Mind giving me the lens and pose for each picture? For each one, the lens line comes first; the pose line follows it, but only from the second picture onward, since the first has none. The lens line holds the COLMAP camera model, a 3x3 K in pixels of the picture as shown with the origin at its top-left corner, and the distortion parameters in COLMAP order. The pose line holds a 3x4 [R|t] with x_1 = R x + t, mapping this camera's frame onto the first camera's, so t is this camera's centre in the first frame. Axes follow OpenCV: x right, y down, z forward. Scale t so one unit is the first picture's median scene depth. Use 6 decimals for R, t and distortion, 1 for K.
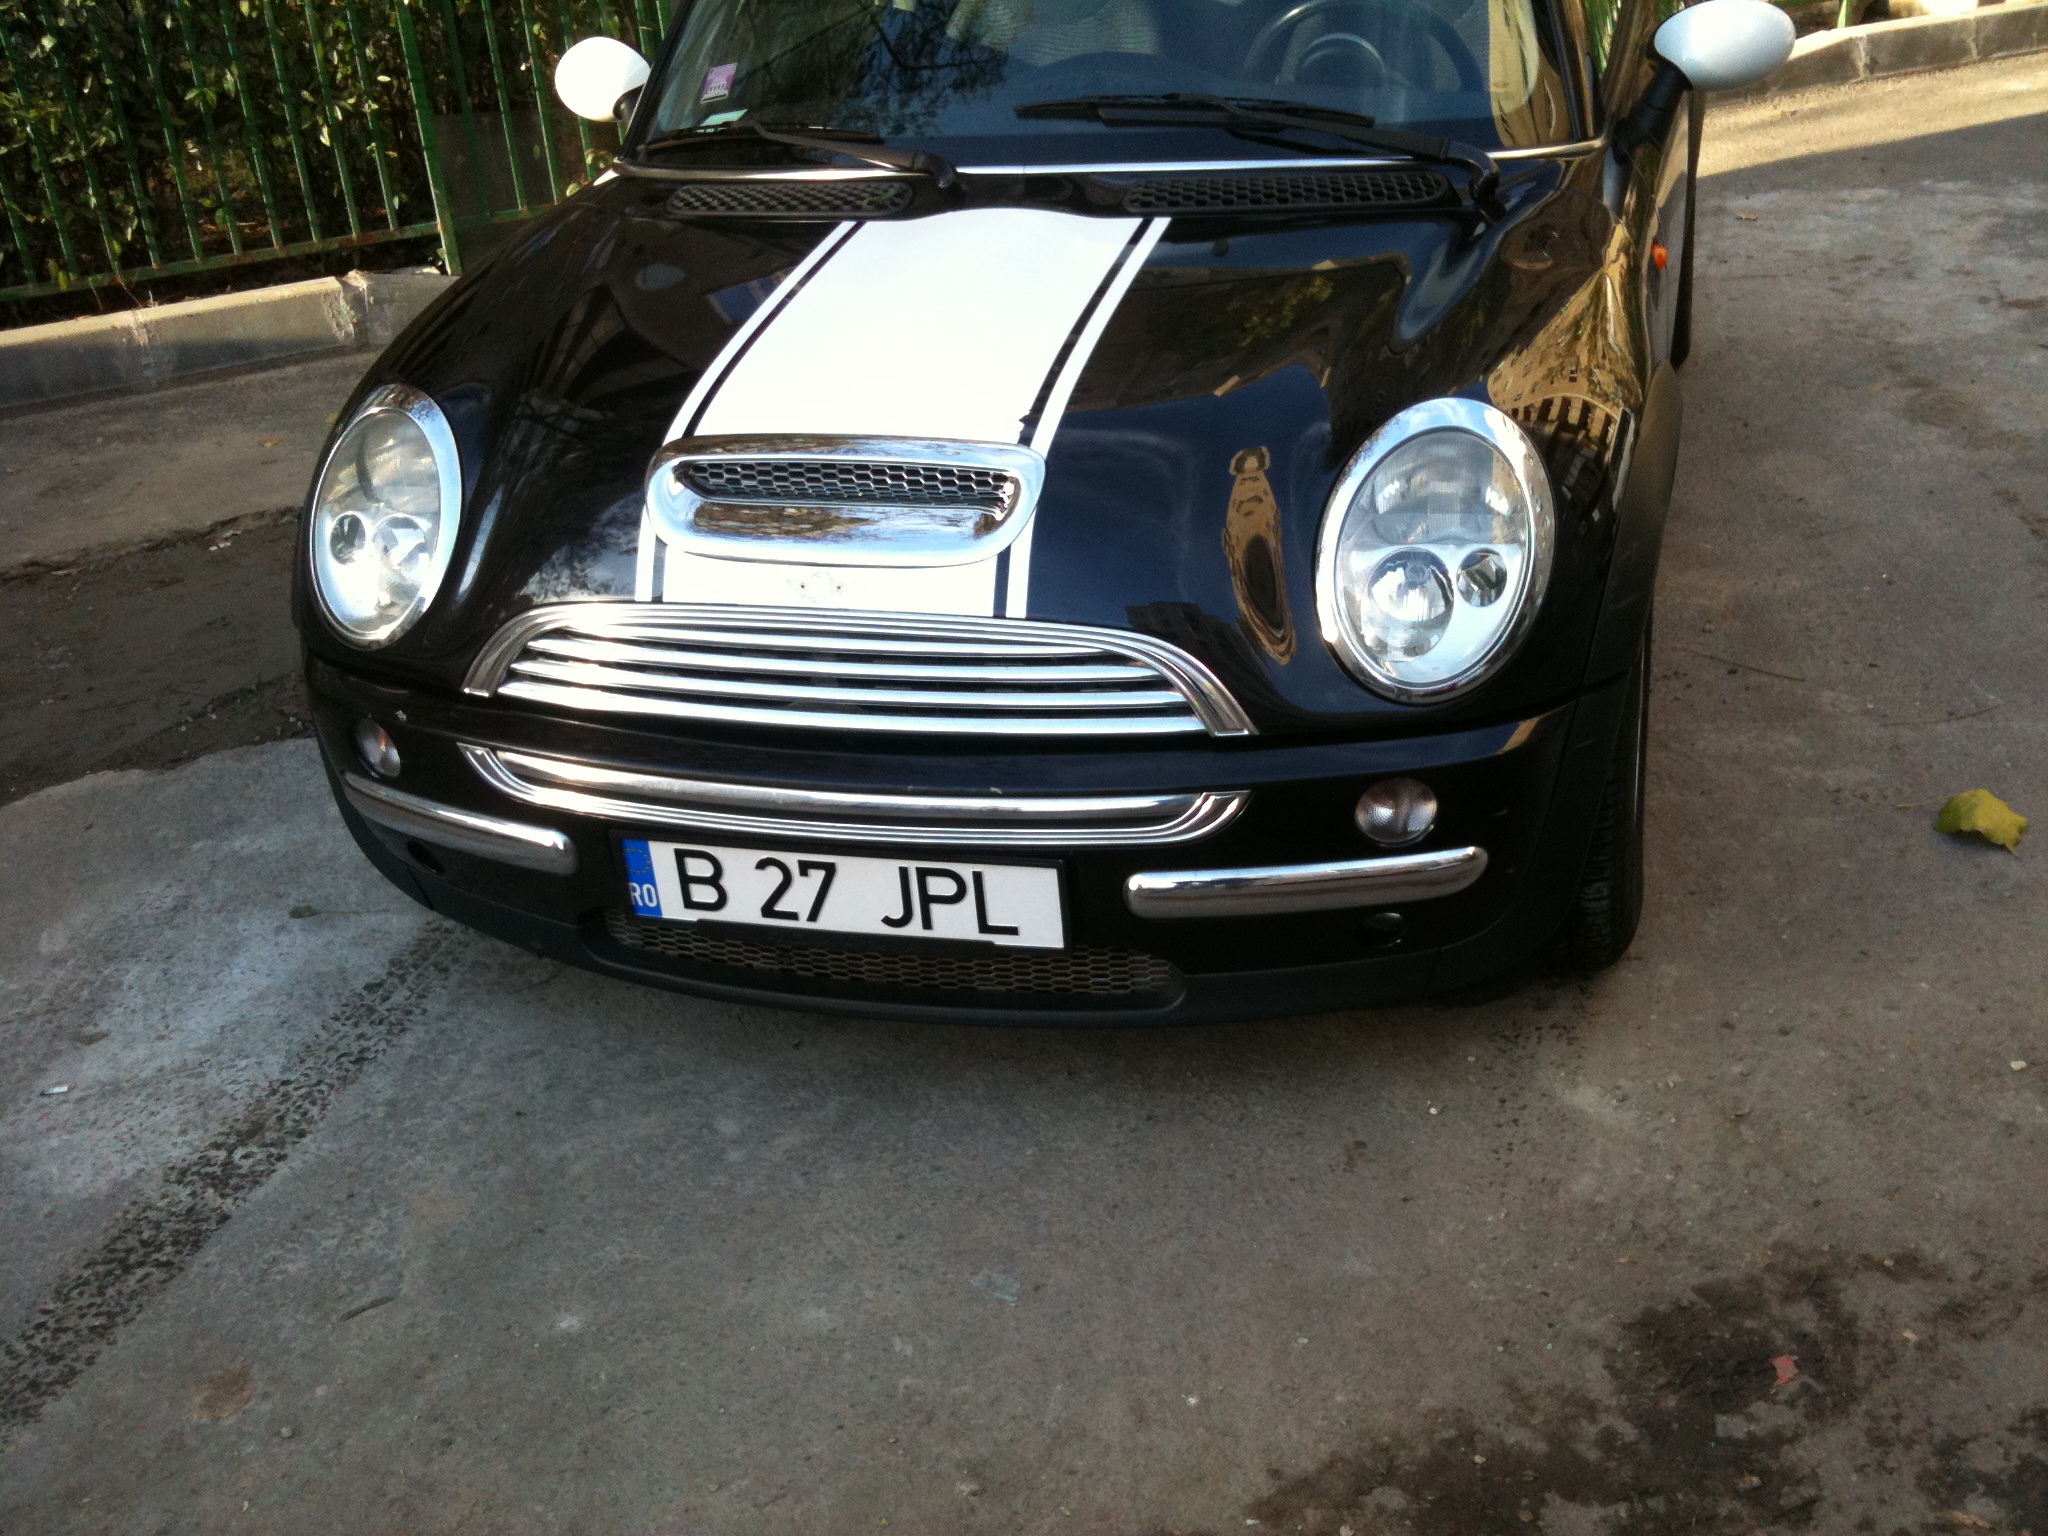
lens RADIAL K [[2202.4, 0, 1011.8], [0, 2202.4, 785.8], [0, 0, 1]] dist [-0.013907, 0.000000]
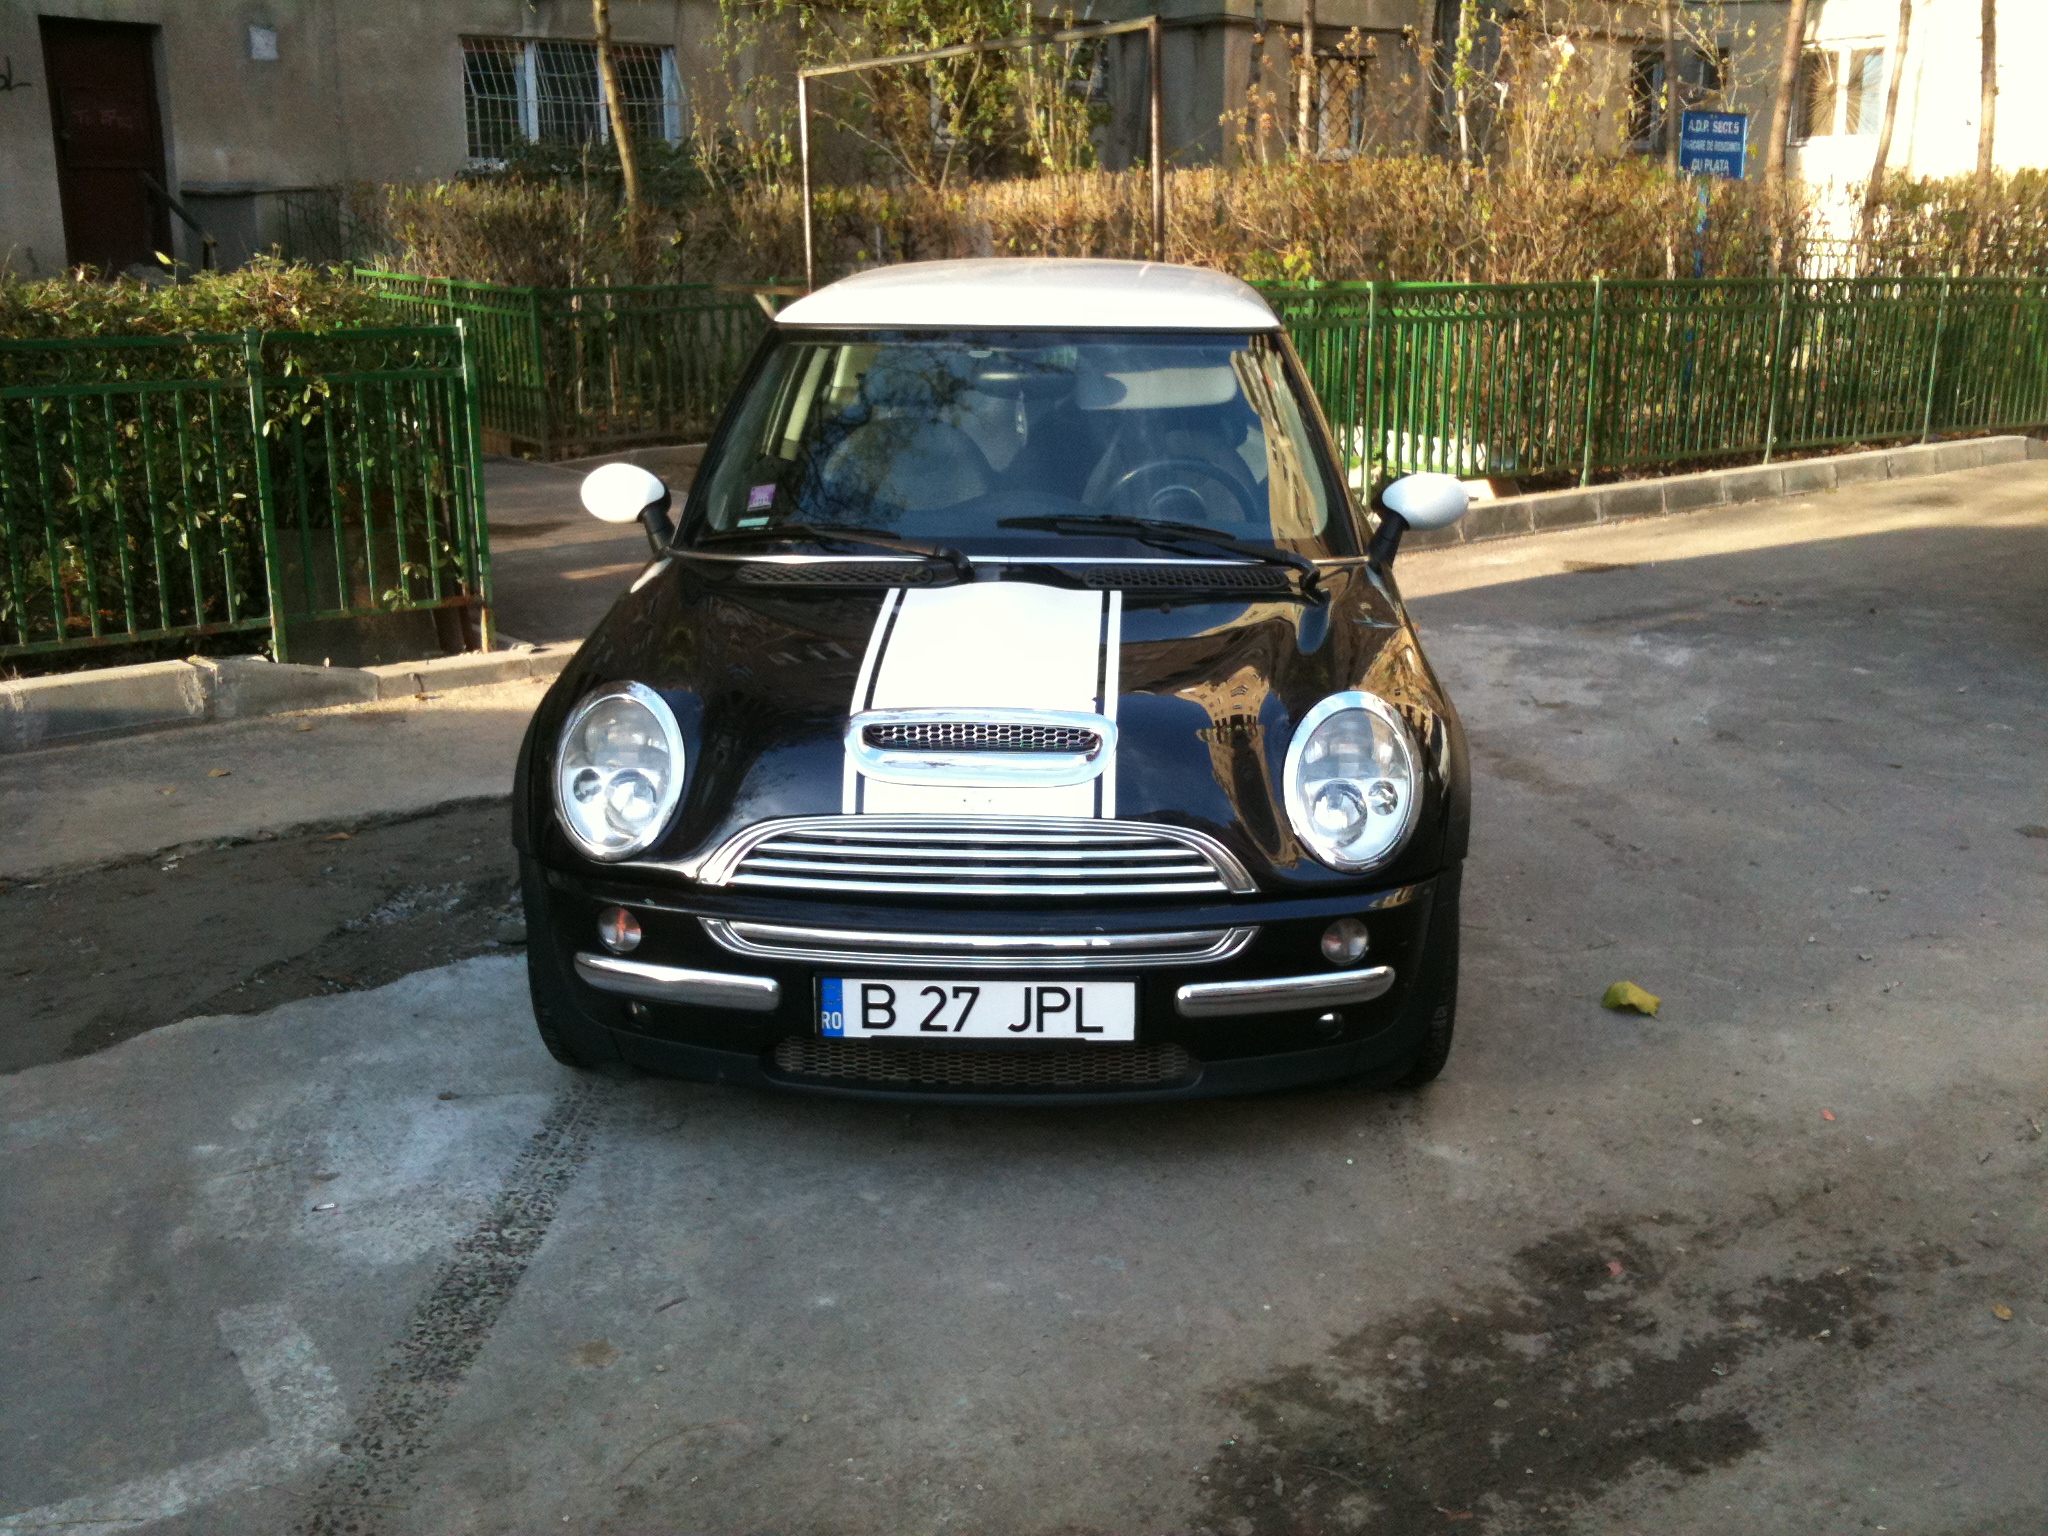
lens RADIAL K [[2202.4, 0, 1030.9], [0, 2202.4, 754.4], [0, 0, 1]] dist [-0.013907, 0.000000]
pose [[0.969154, 0.016404, 0.245911, -0.384272], [0.038187, 0.975737, -0.215589, 0.188346], [-0.243481, 0.218329, 0.945013, -0.415209]]
